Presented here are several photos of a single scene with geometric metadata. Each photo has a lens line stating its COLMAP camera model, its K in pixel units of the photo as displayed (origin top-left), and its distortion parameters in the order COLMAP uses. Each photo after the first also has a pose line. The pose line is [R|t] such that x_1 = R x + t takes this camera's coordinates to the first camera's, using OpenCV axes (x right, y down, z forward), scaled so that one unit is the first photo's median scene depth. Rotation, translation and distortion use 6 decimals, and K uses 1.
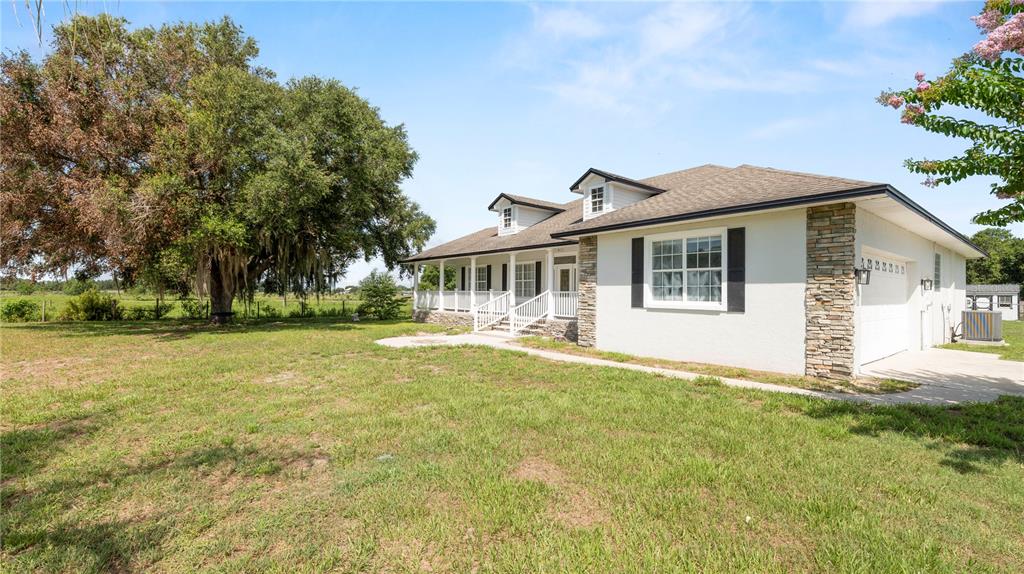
lens RADIAL K [[441.9, 0, 511.6], [0, 441.9, 287.9], [0, 0, 1]] dist [0.000135, 0.000017]
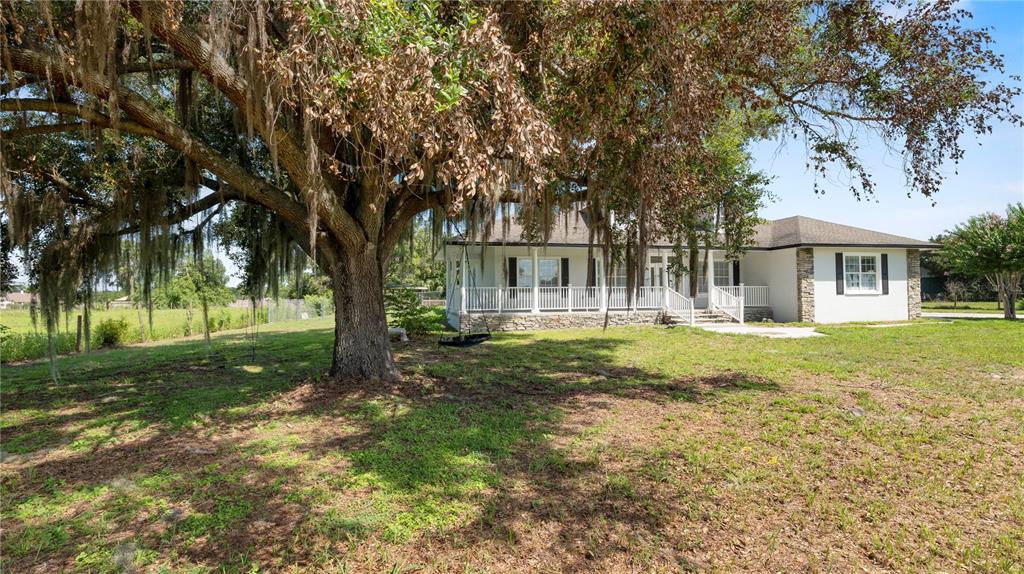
lens RADIAL K [[441.9, 0, 511.6], [0, 441.9, 288.1], [0, 0, 1]] dist [0.000135, 0.000017]
pose [[0.427054, -0.003944, 0.904218, -1.786759], [0.002804, 0.999991, 0.003038, 0.012624], [-0.904222, 0.001238, 0.427061, 1.426625]]
